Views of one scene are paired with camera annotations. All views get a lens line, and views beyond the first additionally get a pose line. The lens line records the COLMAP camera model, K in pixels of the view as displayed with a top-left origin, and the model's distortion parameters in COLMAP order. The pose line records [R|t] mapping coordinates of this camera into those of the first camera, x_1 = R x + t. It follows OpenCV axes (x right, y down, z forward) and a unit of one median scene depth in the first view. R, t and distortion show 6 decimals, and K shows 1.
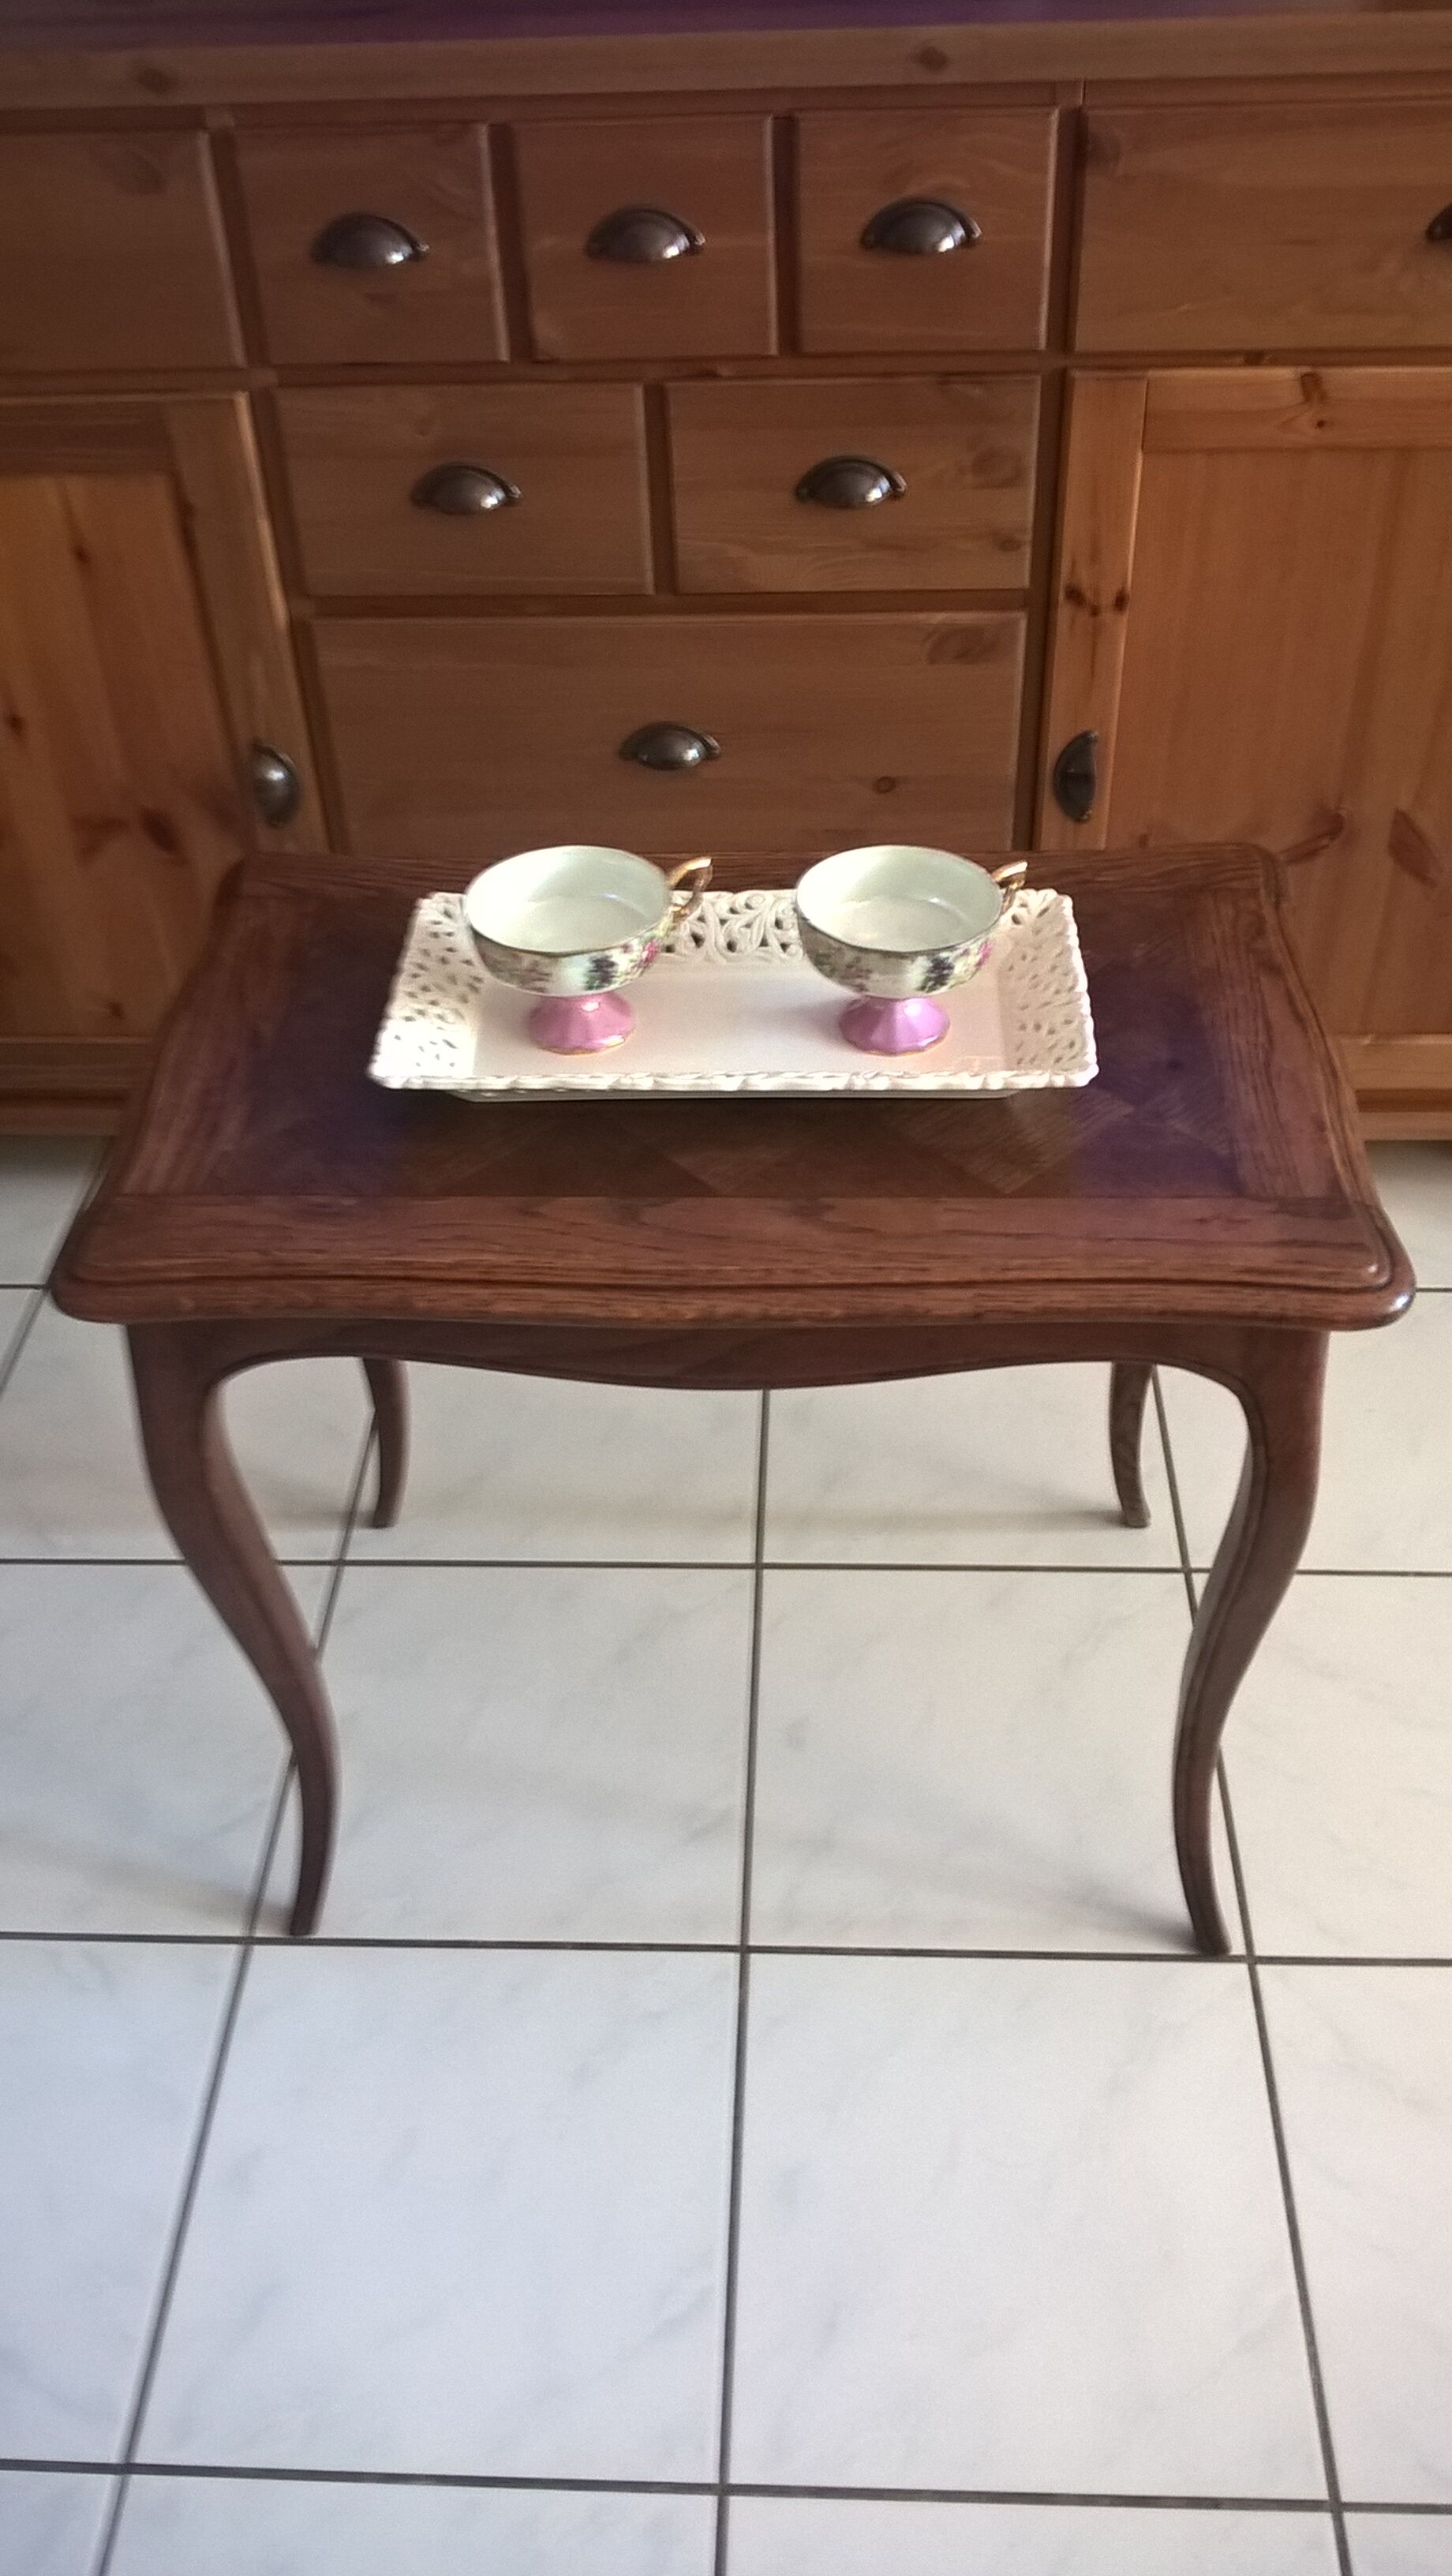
lens RADIAL K [[2180.0, 0, 711.1], [0, 2180.0, 1295.6], [0, 0, 1]] dist [-0.018721, -0.013060]
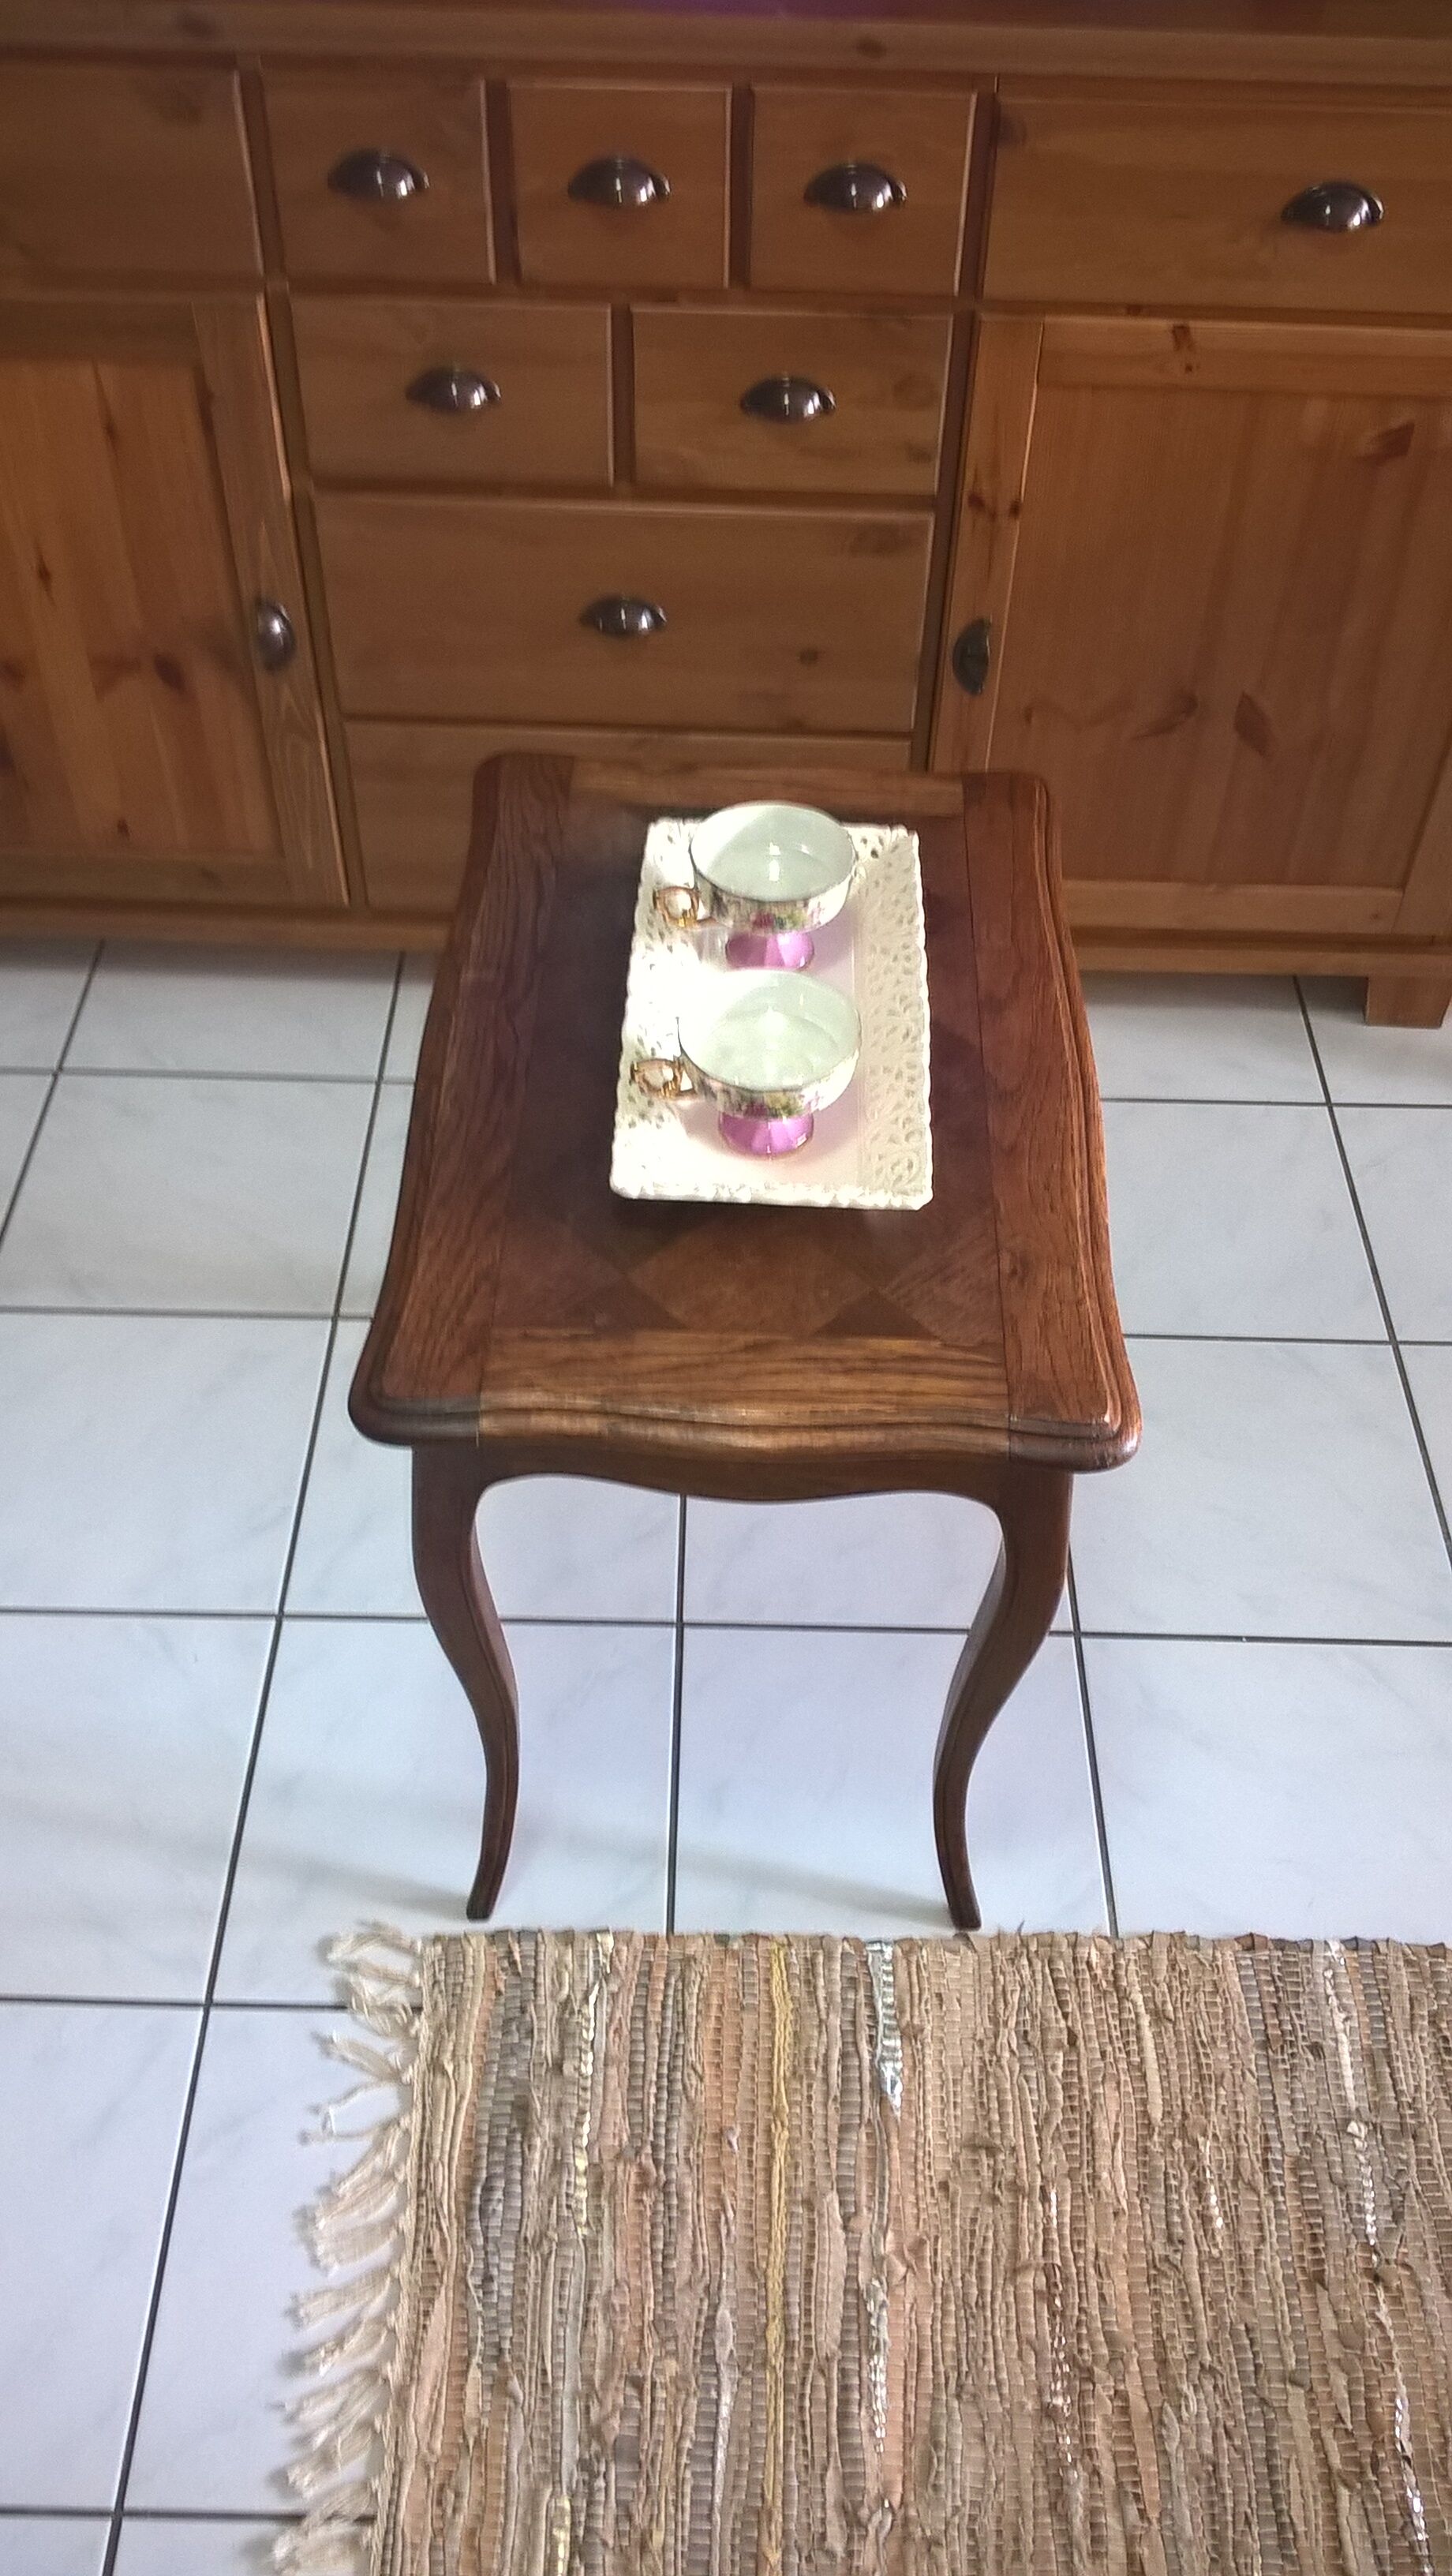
lens RADIAL K [[2180.0, 0, 734.8], [0, 2180.0, 1287.3], [0, 0, 1]] dist [-0.018721, -0.013060]
pose [[0.997702, 0.014913, 0.066092, -0.034027], [-0.021739, 0.994362, 0.103784, -0.021533], [-0.064172, -0.104982, 0.992402, -0.199706]]
